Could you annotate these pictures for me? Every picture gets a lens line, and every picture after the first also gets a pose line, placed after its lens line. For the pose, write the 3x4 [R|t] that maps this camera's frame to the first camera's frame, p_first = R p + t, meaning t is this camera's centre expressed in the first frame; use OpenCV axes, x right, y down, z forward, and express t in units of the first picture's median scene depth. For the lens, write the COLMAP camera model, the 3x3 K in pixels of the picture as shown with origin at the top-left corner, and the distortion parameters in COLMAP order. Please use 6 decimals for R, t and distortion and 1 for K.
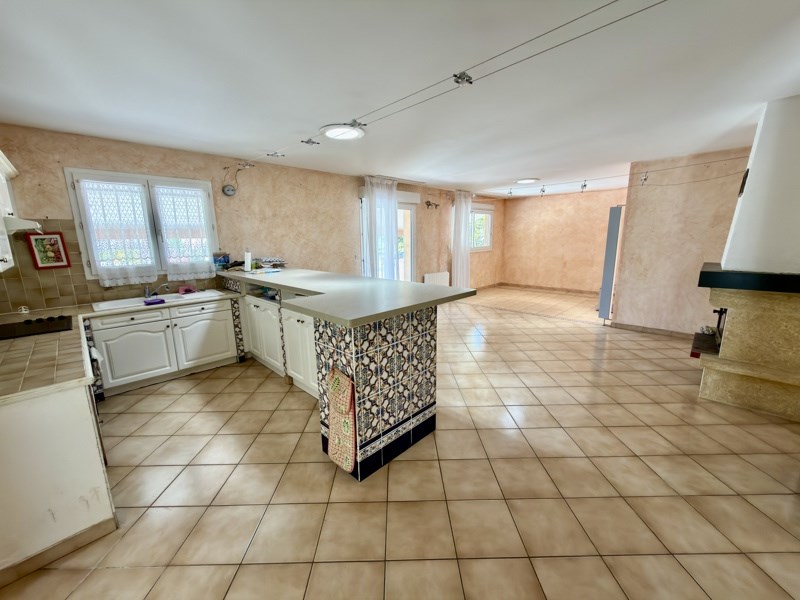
lens RADIAL K [[318.9, 0, 398.7], [0, 318.9, 300.6], [0, 0, 1]] dist [0.000522, 0.000154]
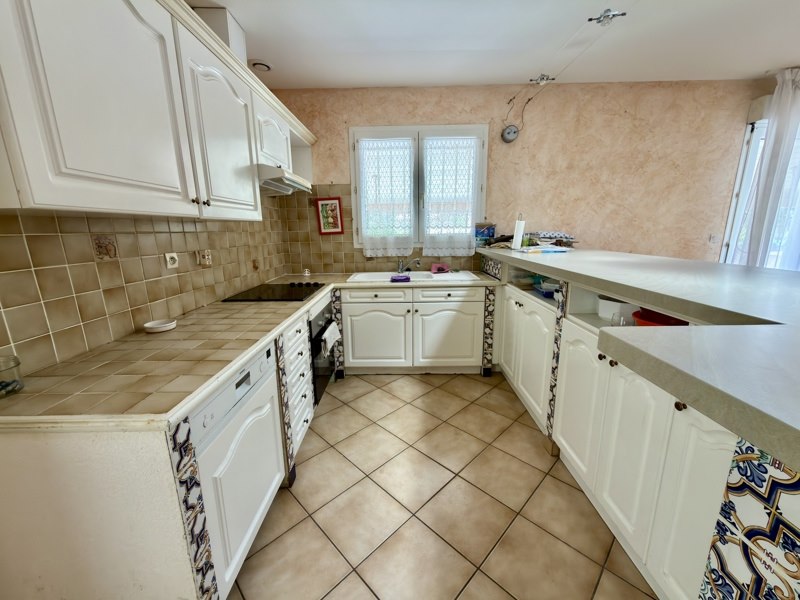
lens RADIAL K [[318.9, 0, 398.7], [0, 318.9, 300.6], [0, 0, 1]] dist [0.000522, 0.000154]
pose [[0.695628, 0.160794, -0.700176, -0.165219], [-0.135631, 0.986498, 0.091796, -0.013676], [0.705483, 0.031110, 0.708044, 0.372169]]
